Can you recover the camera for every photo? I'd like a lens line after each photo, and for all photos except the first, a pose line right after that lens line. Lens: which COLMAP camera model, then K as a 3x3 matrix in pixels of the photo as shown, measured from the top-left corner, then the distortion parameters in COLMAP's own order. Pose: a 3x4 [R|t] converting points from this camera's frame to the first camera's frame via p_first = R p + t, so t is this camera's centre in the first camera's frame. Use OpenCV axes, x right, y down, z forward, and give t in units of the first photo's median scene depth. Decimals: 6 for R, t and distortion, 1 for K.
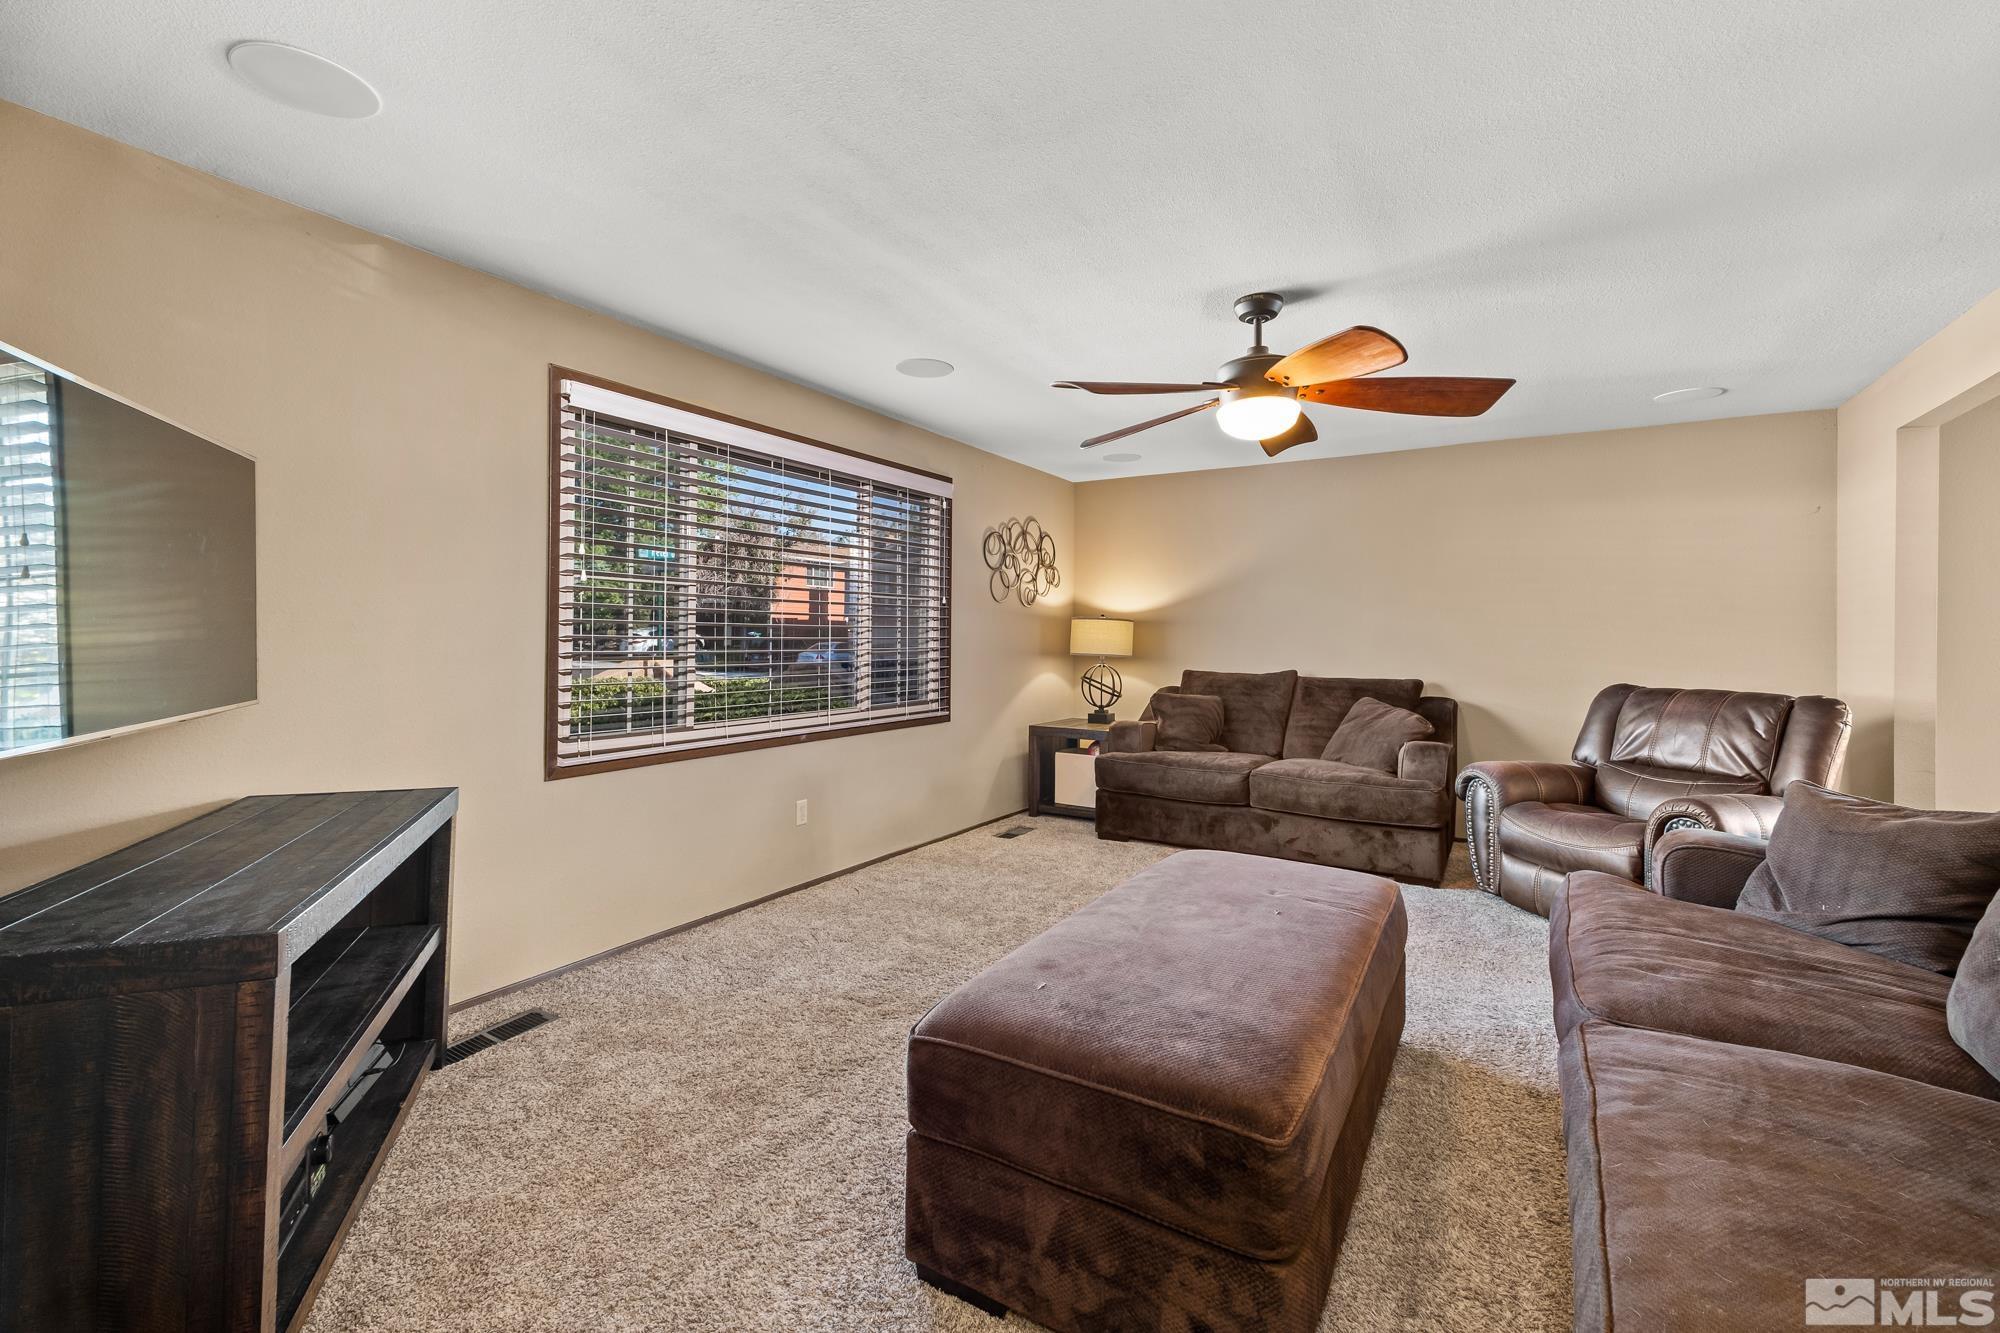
lens RADIAL K [[867.1, 0, 1001.8], [0, 867.1, 653.7], [0, 0, 1]] dist [0.017880, -0.002795]
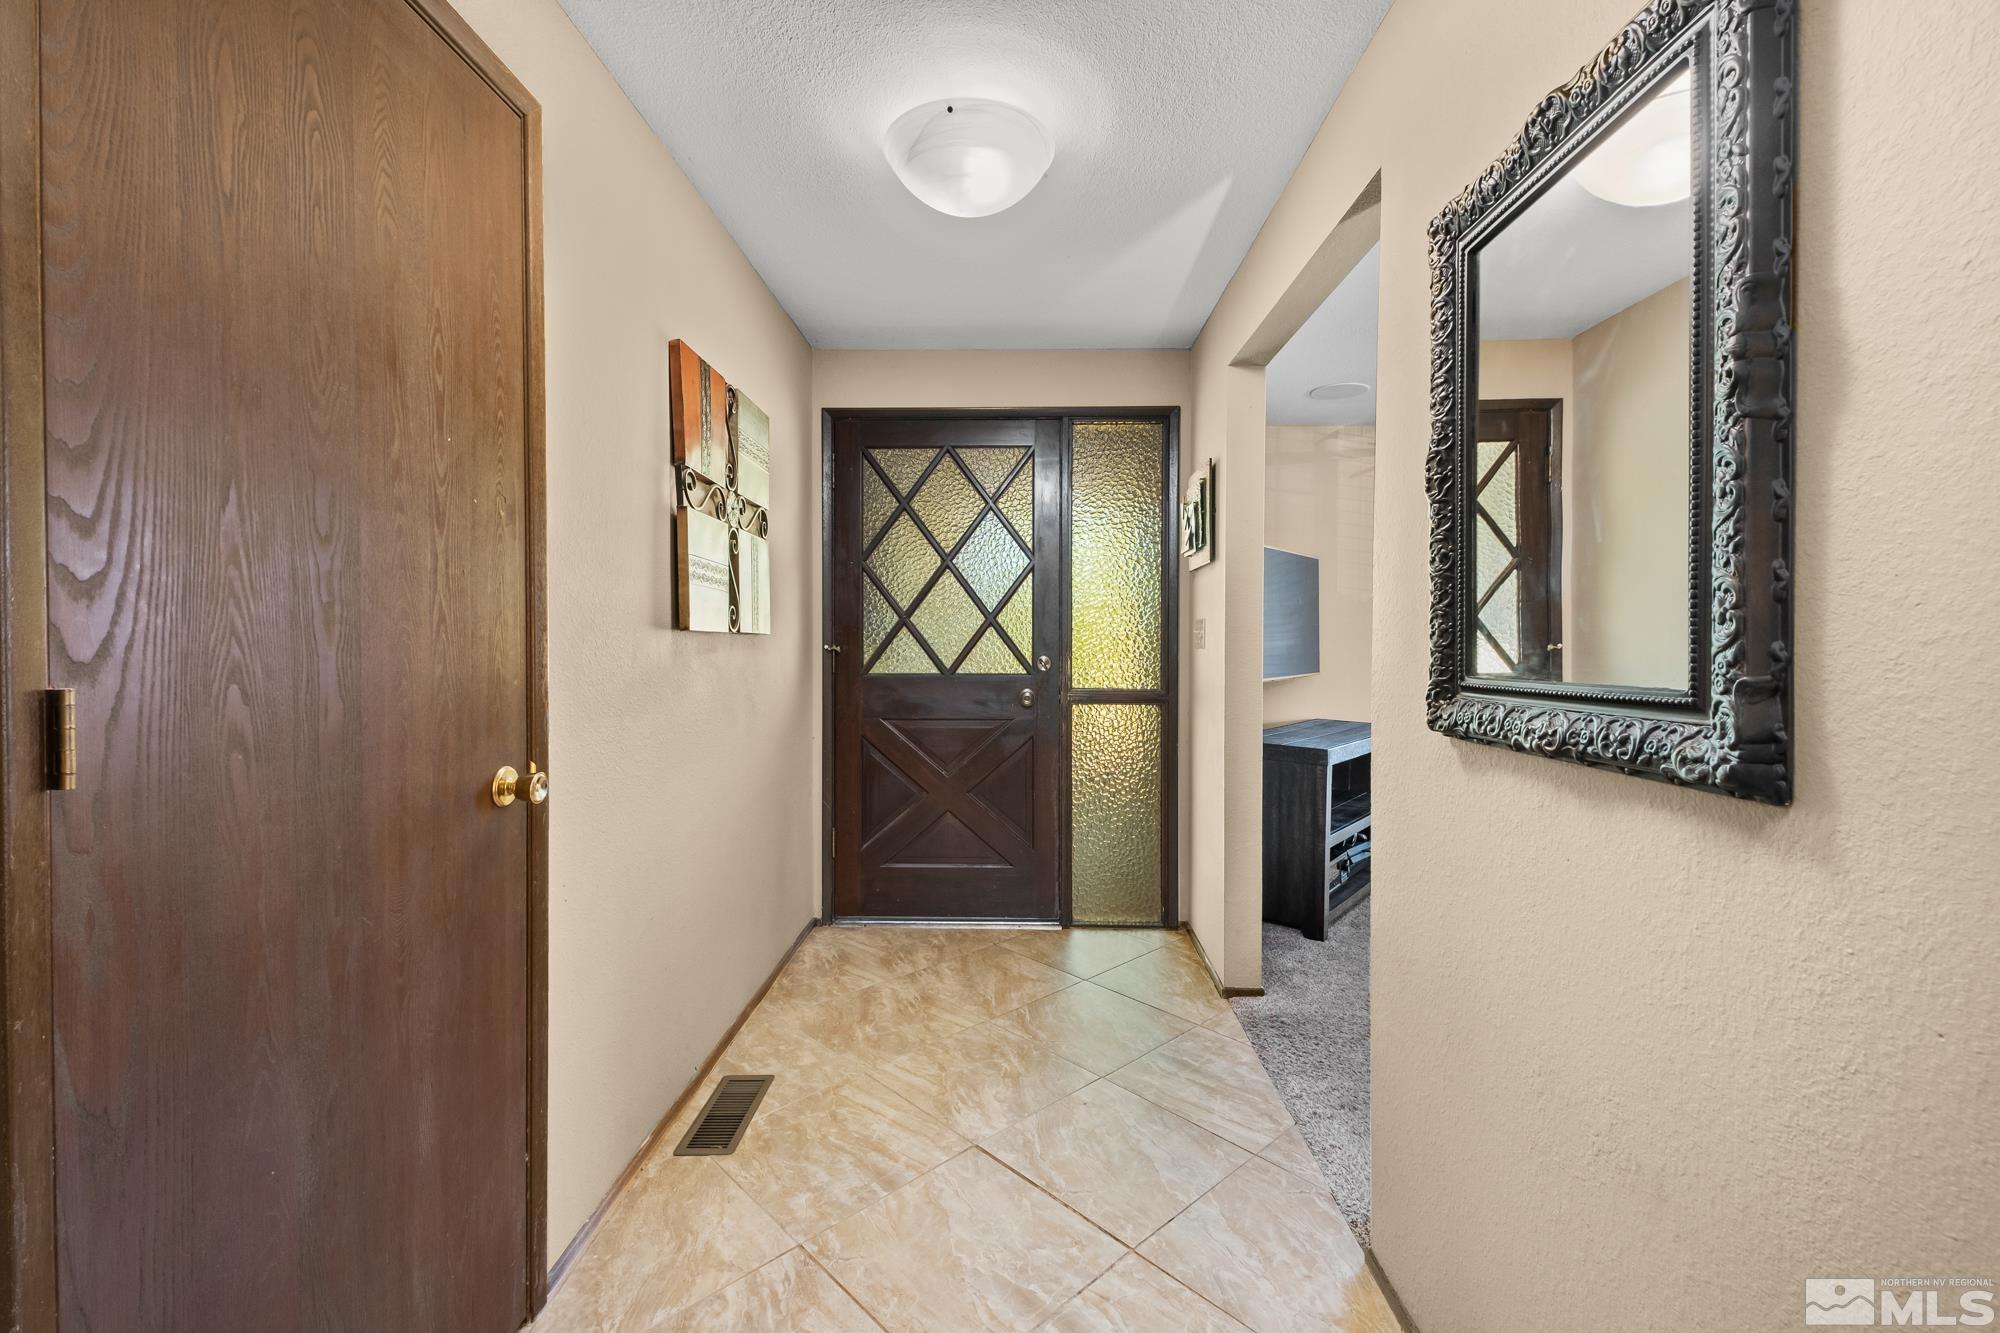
lens RADIAL K [[867.1, 0, 997.7], [0, 867.1, 661.9], [0, 0, 1]] dist [0.017880, -0.002795]
pose [[0.498093, 0.006934, -0.867096, 0.939769], [-0.006598, 0.999969, 0.004207, 0.037951], [0.867098, 0.003626, 0.498124, -1.157441]]
